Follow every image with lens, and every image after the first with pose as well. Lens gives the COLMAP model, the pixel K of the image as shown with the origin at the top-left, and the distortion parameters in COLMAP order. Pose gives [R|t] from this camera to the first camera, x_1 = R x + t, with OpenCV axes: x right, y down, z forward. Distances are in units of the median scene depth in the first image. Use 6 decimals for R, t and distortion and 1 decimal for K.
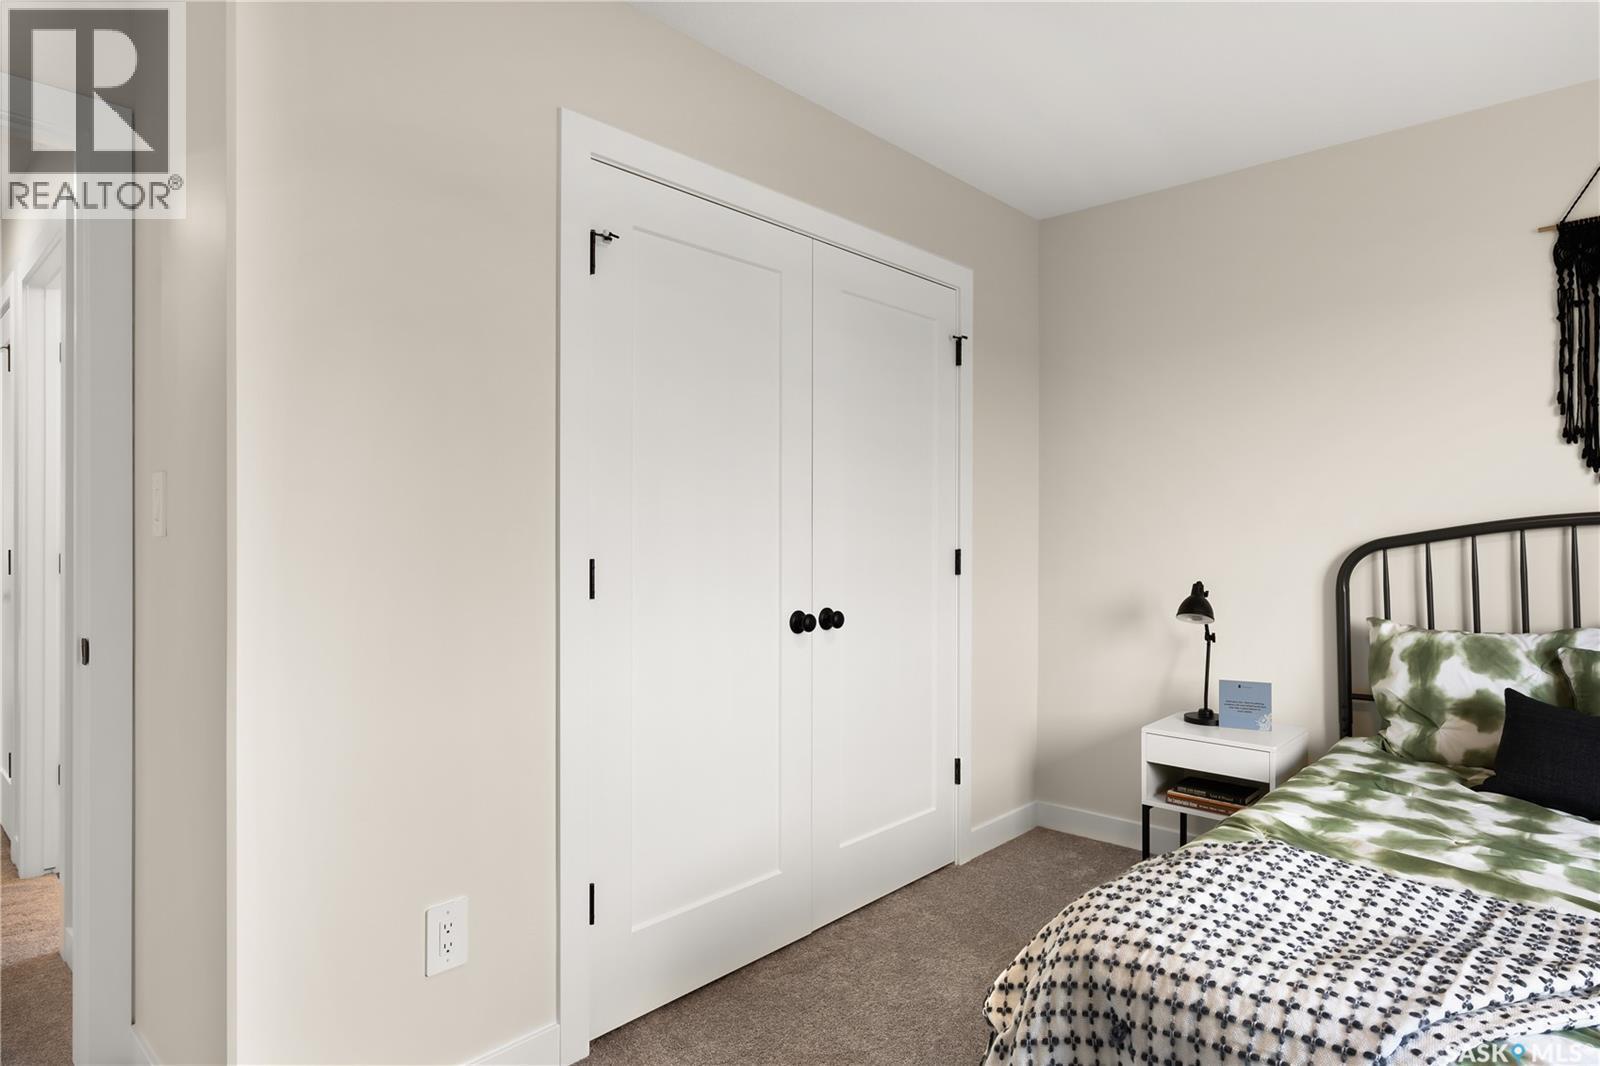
lens RADIAL K [[893.9, 0, 797.6], [0, 893.9, 527.4], [0, 0, 1]] dist [0.002907, -0.000195]
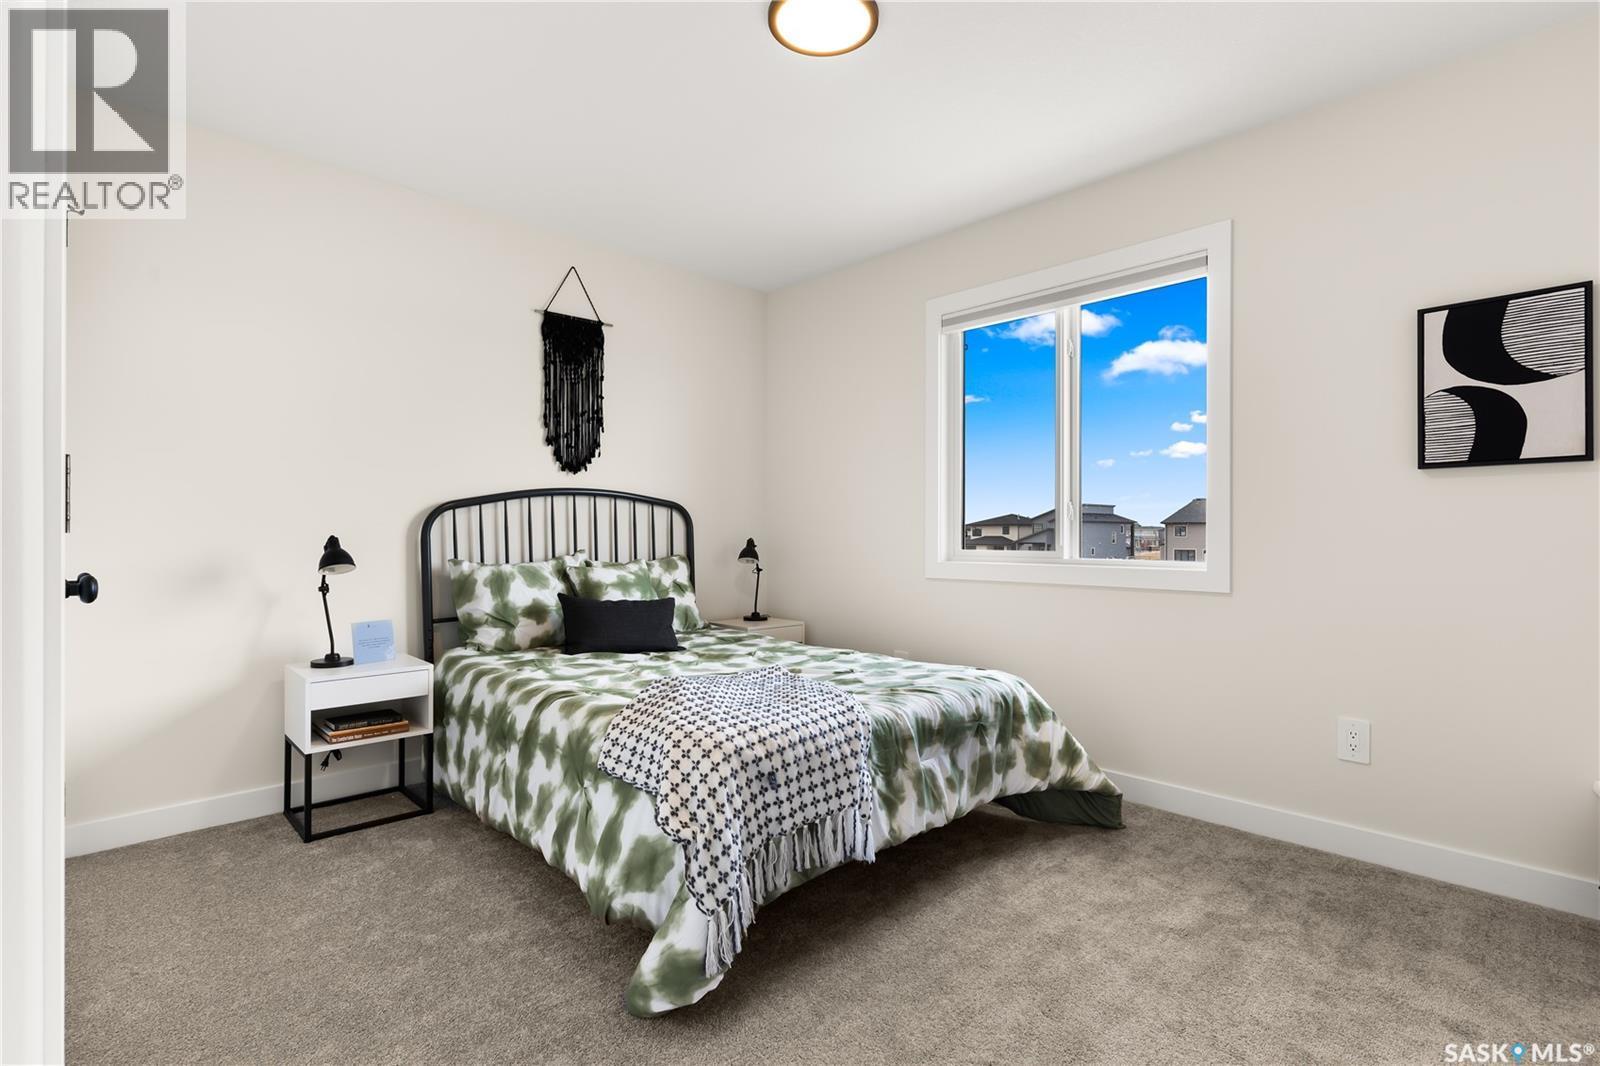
lens RADIAL K [[774.5, 0, 798.2], [0, 774.5, 526.7], [0, 0, 1]] dist [-0.003423, -0.000103]
pose [[0.054146, 0.009597, 0.998487, -0.526649], [-0.004613, 0.999946, -0.009361, 0.065417], [-0.998522, -0.004099, 0.054187, 0.454623]]
